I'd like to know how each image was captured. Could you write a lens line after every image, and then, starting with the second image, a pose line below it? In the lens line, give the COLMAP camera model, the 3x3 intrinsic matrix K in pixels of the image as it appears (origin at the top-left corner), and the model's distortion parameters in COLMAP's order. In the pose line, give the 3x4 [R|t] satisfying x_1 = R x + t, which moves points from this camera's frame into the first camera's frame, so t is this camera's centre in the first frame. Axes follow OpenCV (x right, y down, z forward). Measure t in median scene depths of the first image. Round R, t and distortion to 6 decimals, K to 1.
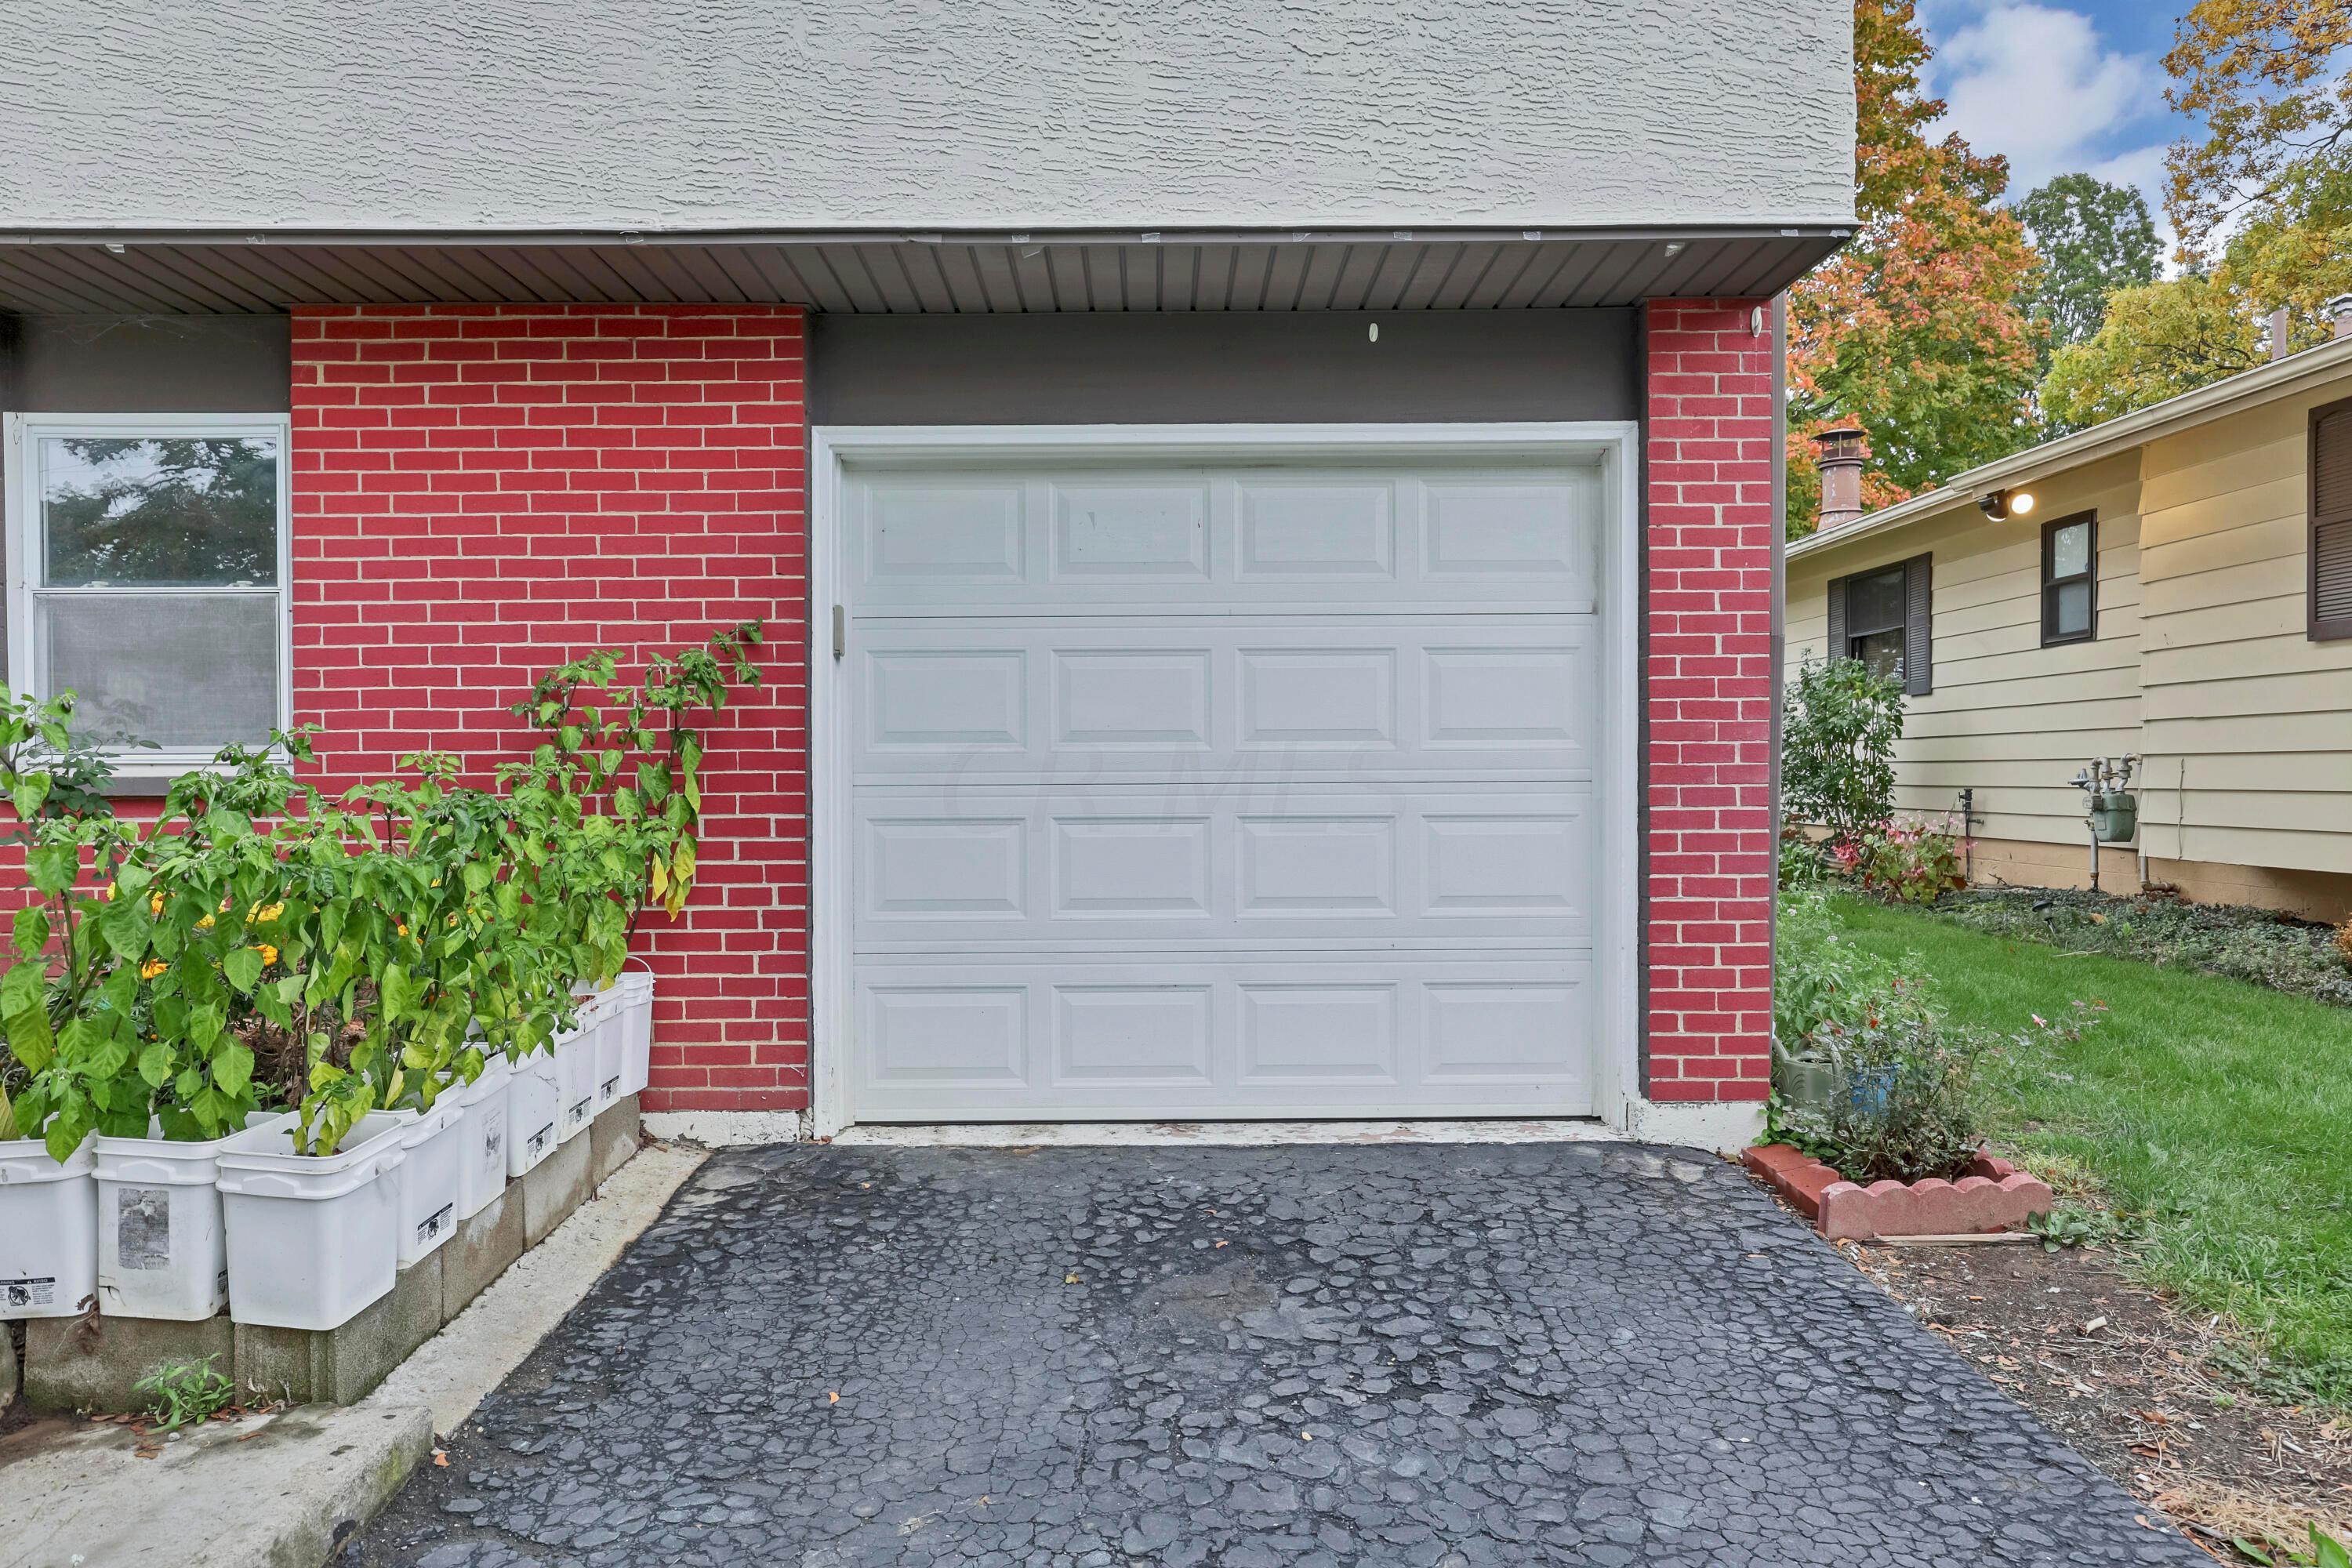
lens RADIAL K [[1489.0, 0, 1162.0], [0, 1489.0, 784.6], [0, 0, 1]] dist [-0.008942, 0.005188]
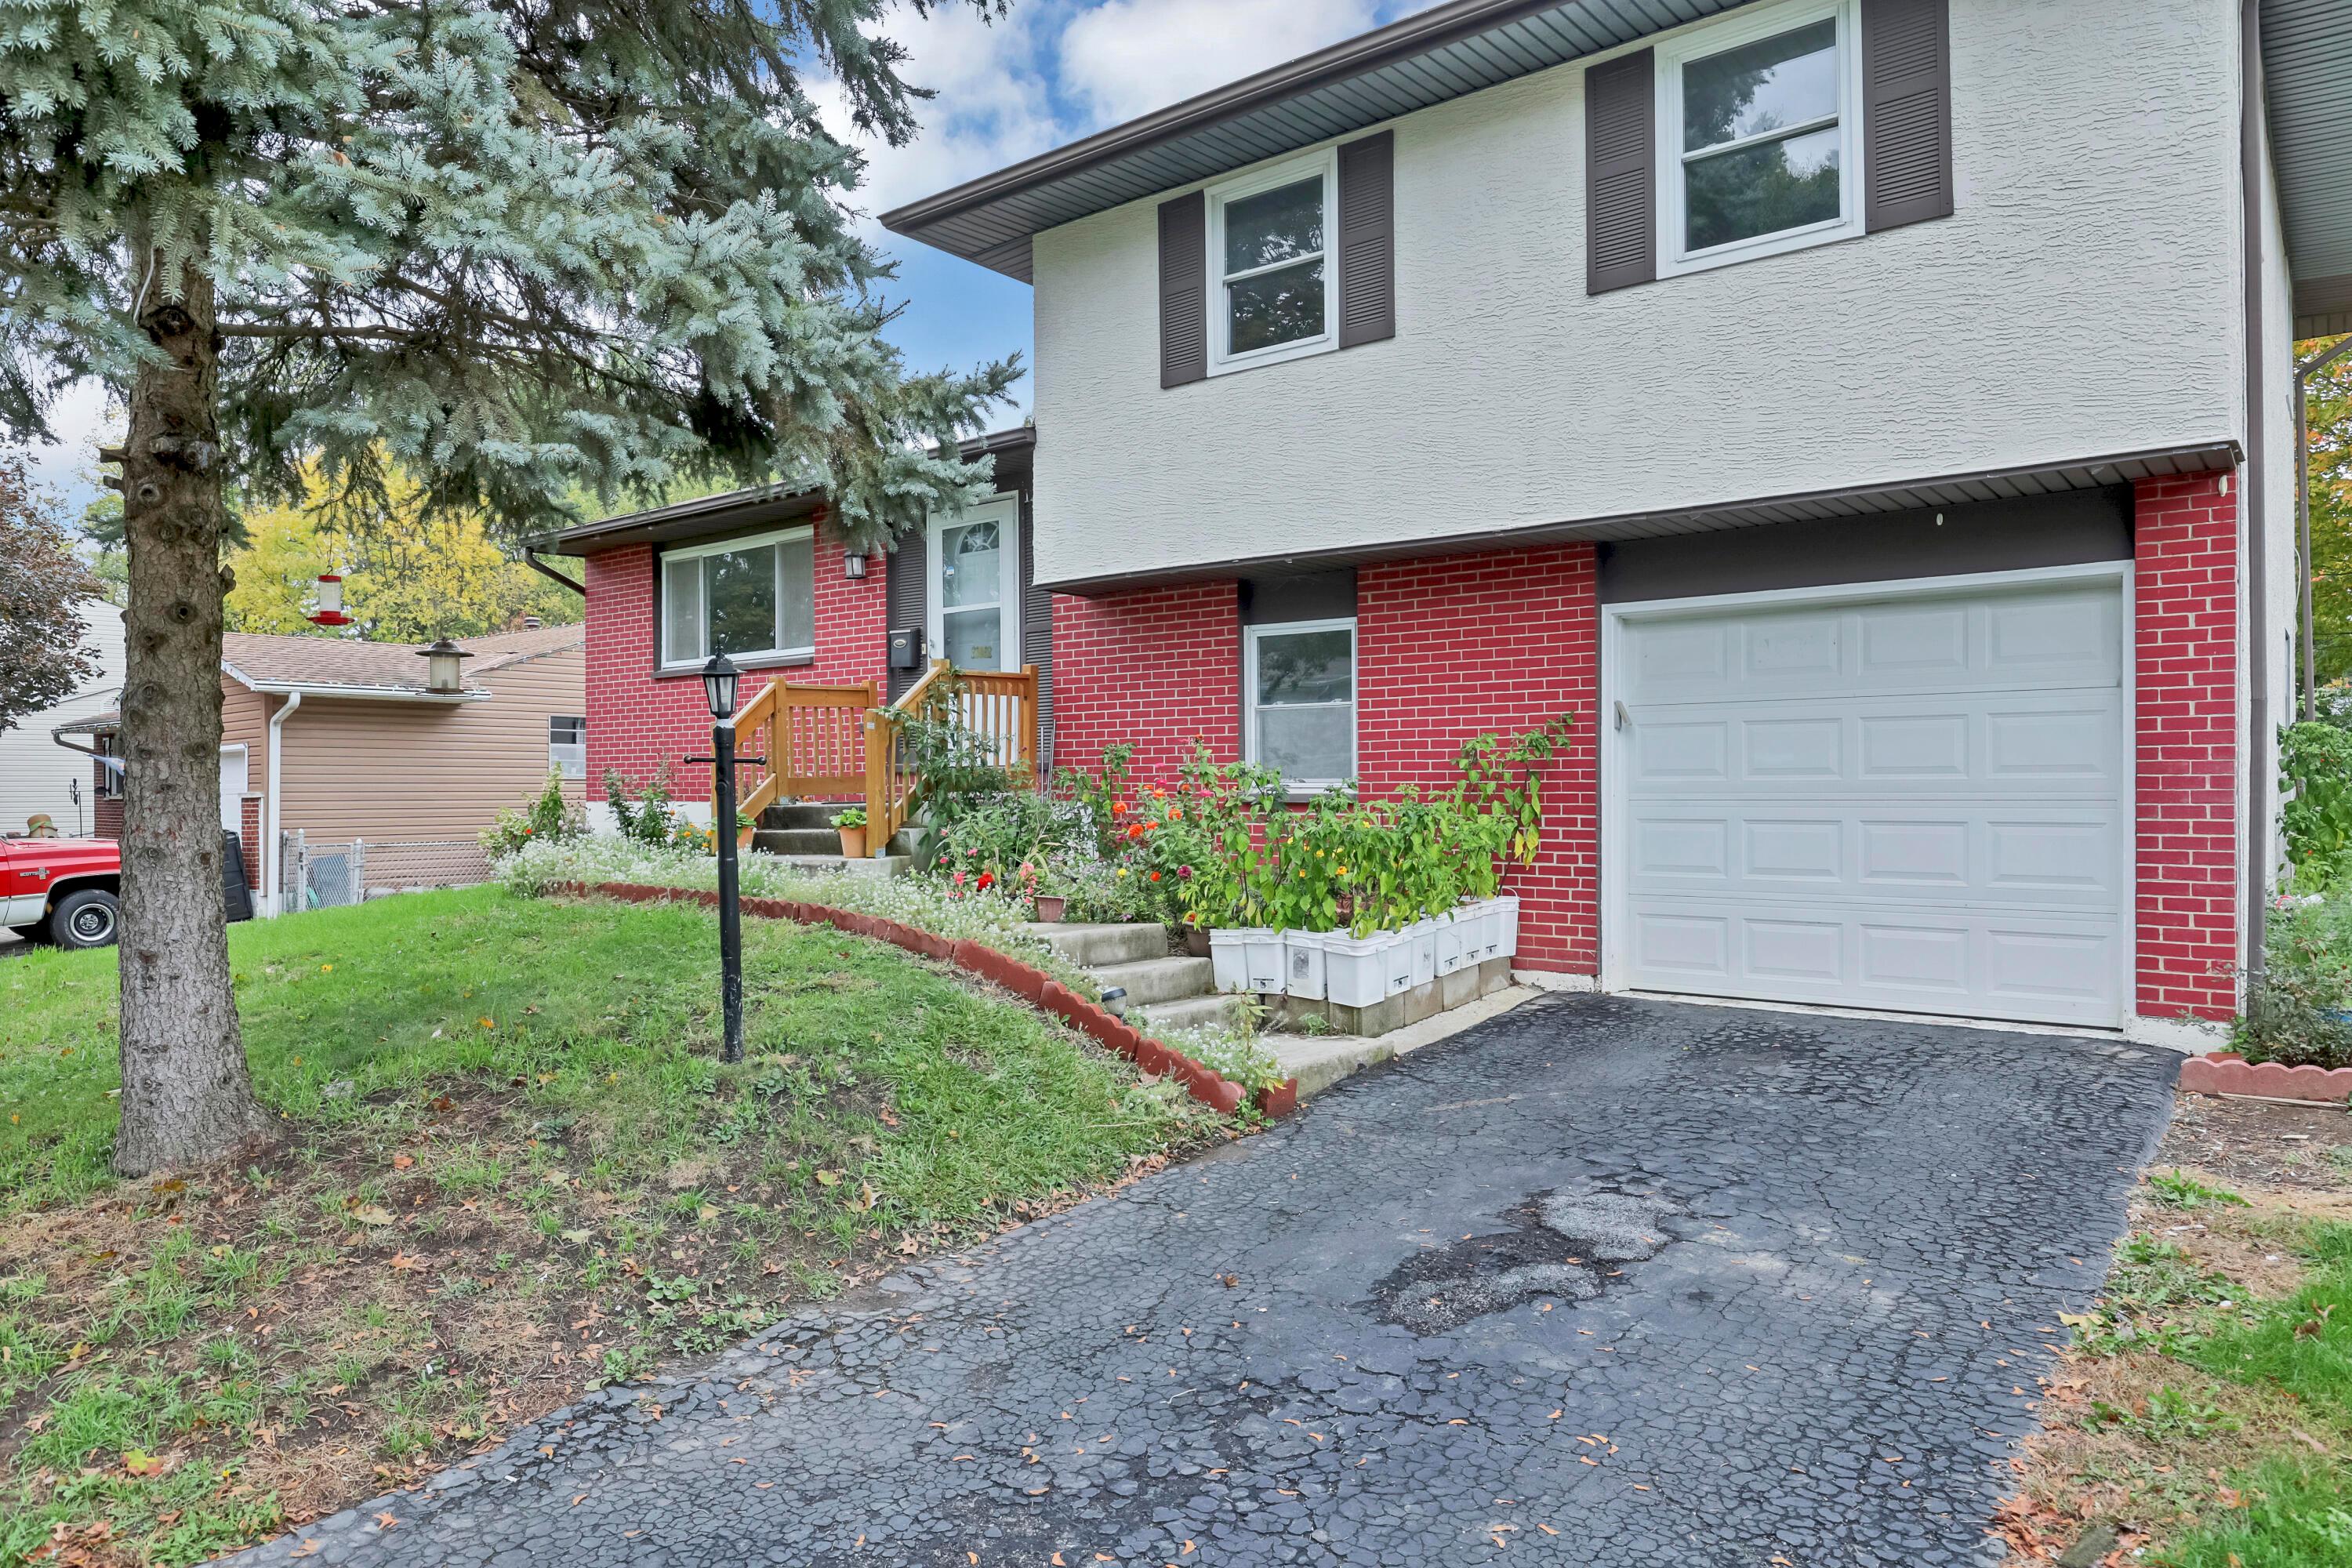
lens RADIAL K [[1489.0, 0, 1162.0], [0, 1489.0, 784.6], [0, 0, 1]] dist [-0.008942, 0.005188]
pose [[0.776256, 0.000846, -0.630418, 0.576156], [-0.002622, 0.999995, -0.001887, -0.015471], [0.630413, 0.003118, 0.776254, -0.882327]]
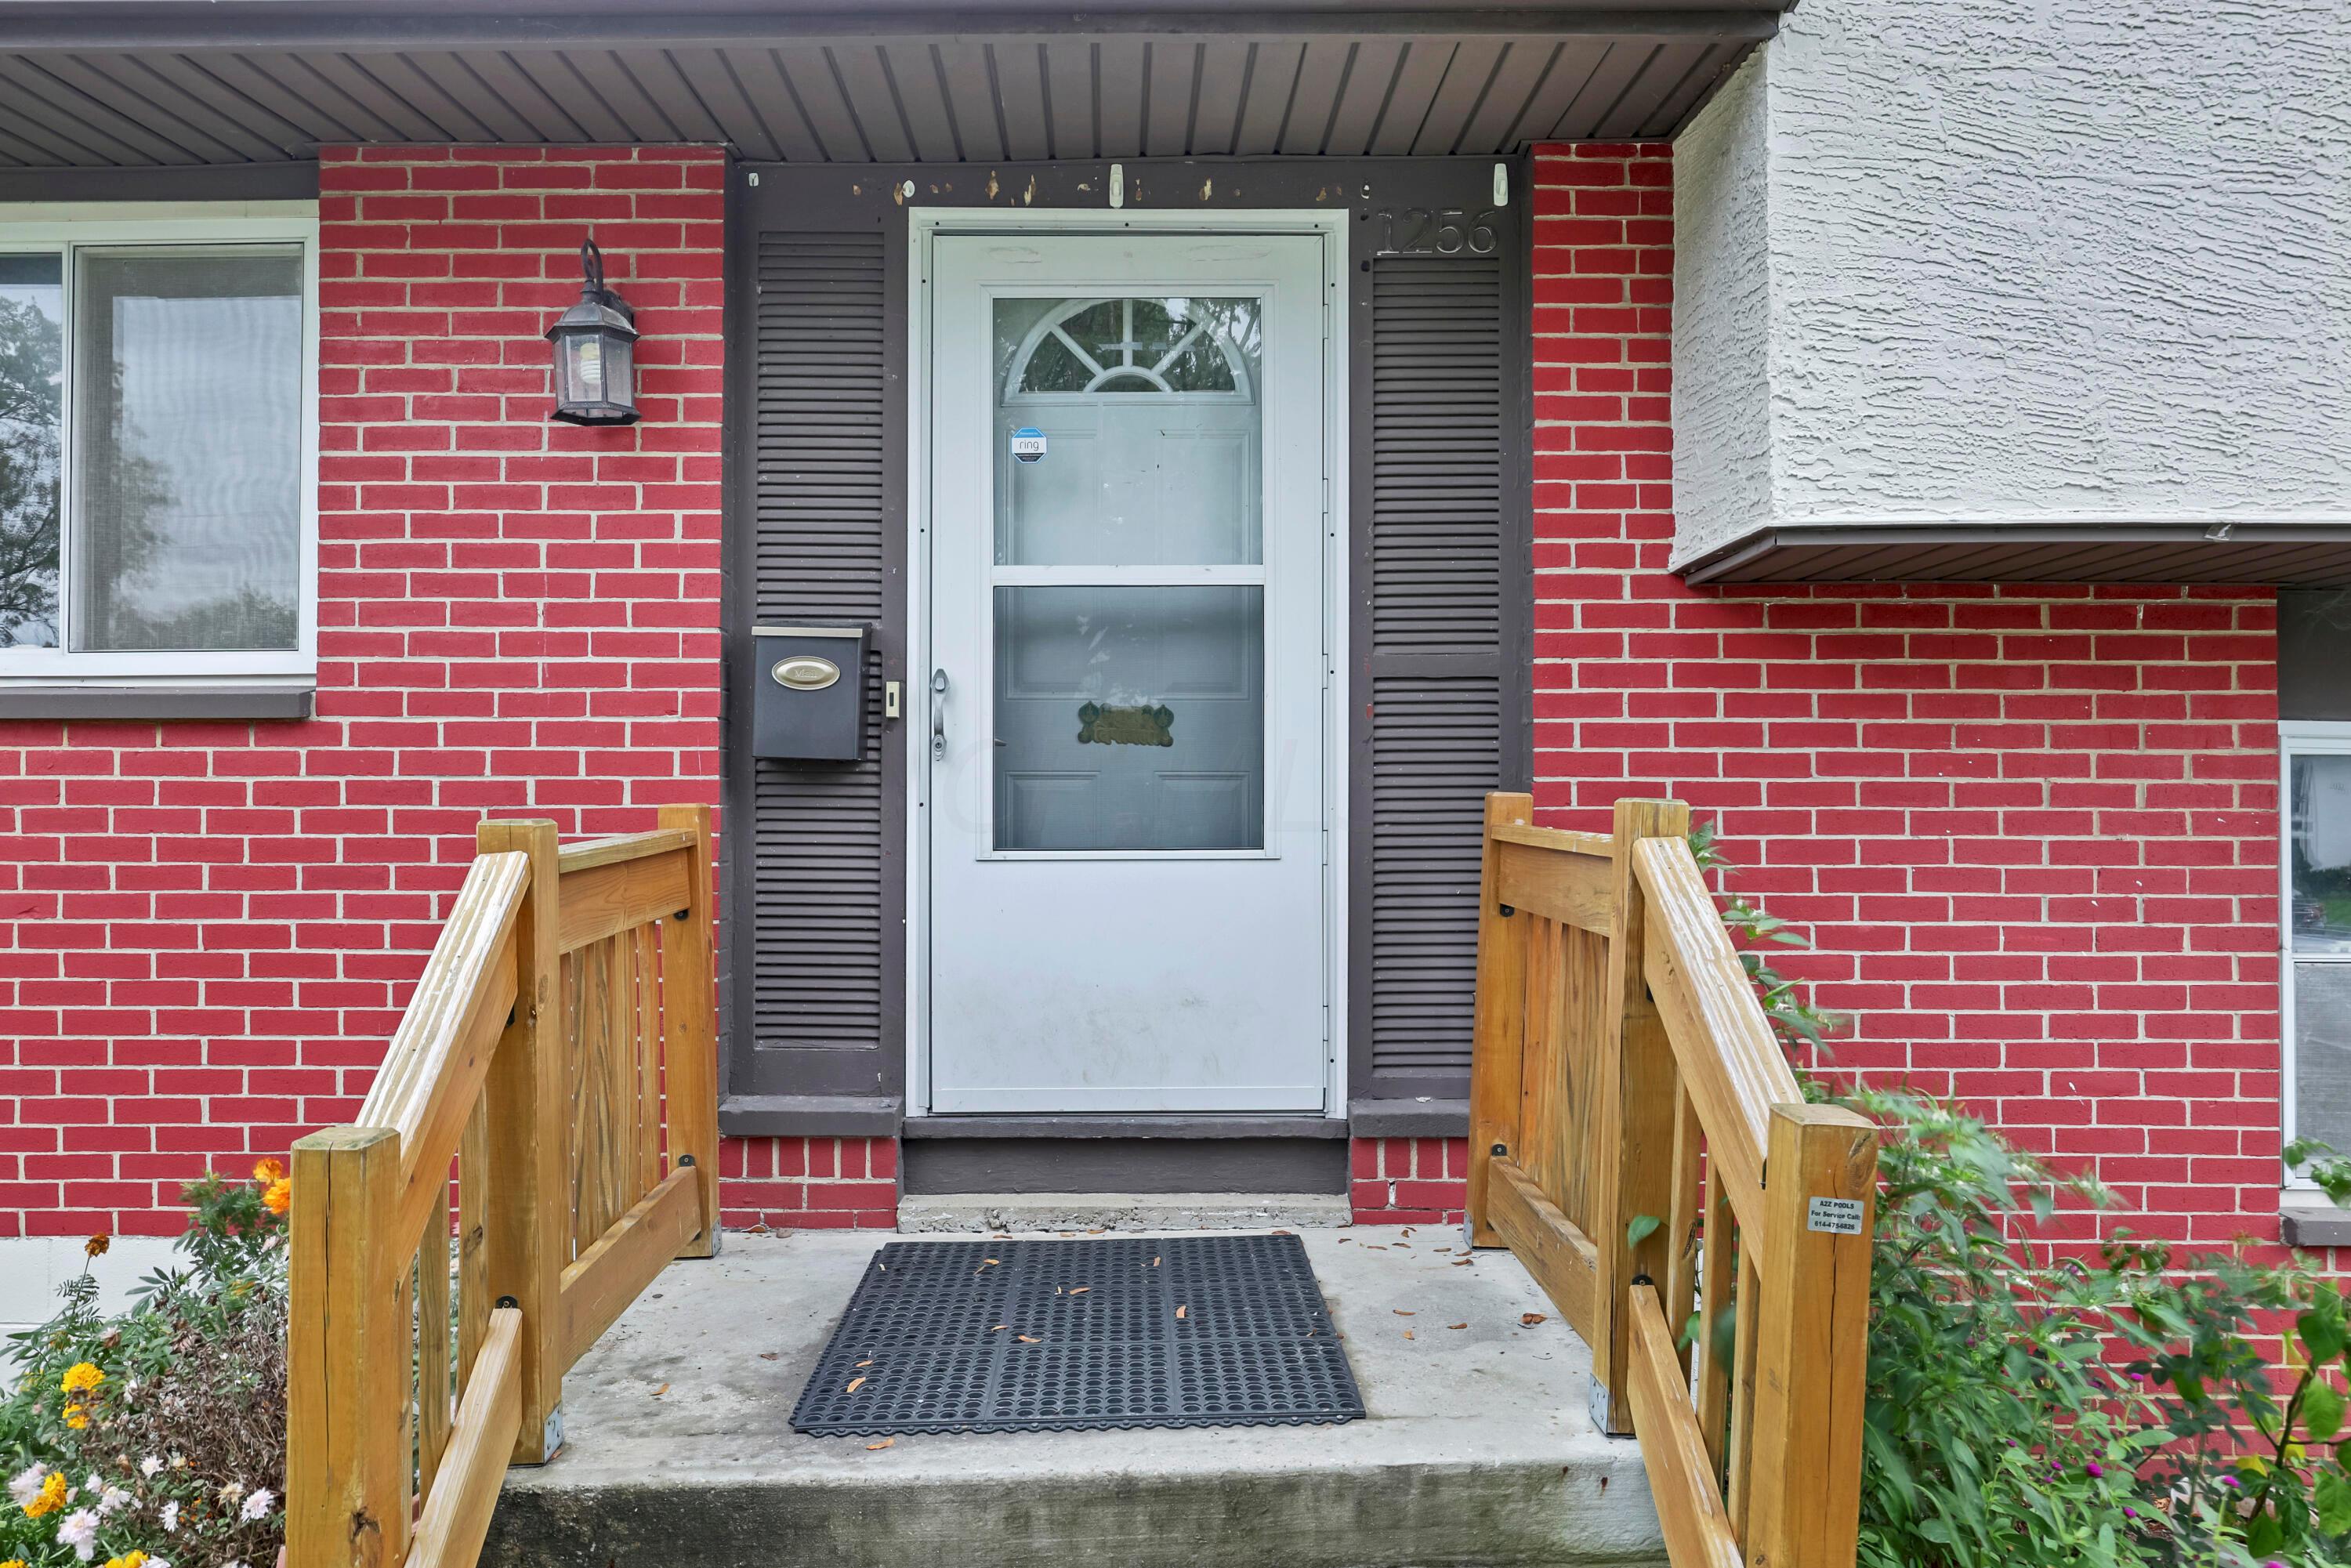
lens RADIAL K [[1488.3, 0, 1161.6], [0, 1488.3, 784.6], [0, 0, 1]] dist [-0.008942, 0.005188]
pose [[0.999942, 0.007871, -0.007301, -1.517712], [-0.008000, 0.999809, -0.017851, -0.229250], [0.007159, 0.017909, 0.999814, 0.281001]]
